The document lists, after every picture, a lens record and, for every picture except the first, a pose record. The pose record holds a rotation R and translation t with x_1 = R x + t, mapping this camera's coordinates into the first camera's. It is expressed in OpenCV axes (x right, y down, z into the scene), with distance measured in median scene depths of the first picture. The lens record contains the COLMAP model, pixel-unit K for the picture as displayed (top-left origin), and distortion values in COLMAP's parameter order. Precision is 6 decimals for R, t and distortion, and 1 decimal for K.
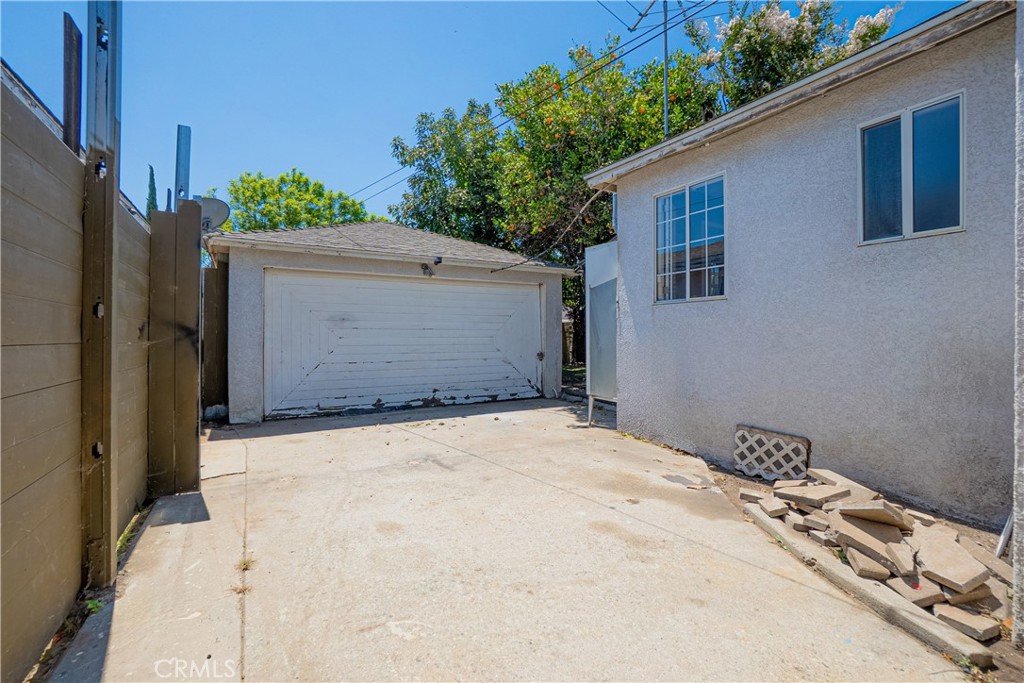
lens RADIAL K [[455.9, 0, 509.2], [0, 455.9, 336.8], [0, 0, 1]] dist [-0.057390, 0.022051]
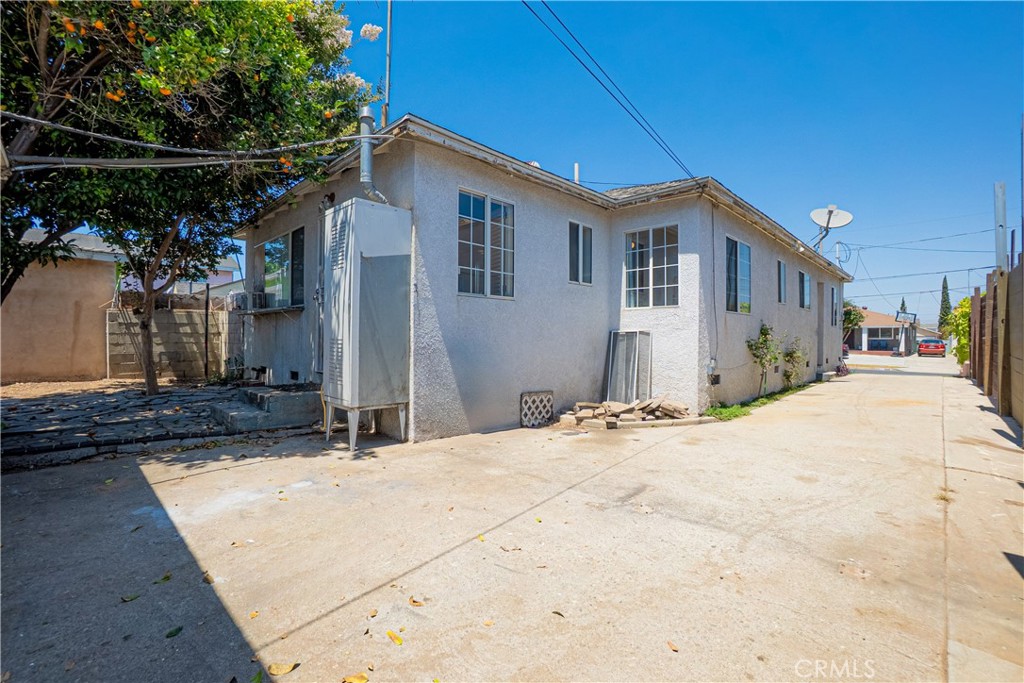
lens RADIAL K [[455.9, 0, 509.2], [0, 455.9, 336.8], [0, 0, 1]] dist [-0.057390, 0.022051]
pose [[-0.262813, -0.000317, 0.964847, -0.941972], [-0.006833, 0.999975, -0.001533, 0.029093], [-0.964823, -0.006996, -0.262809, 1.614469]]
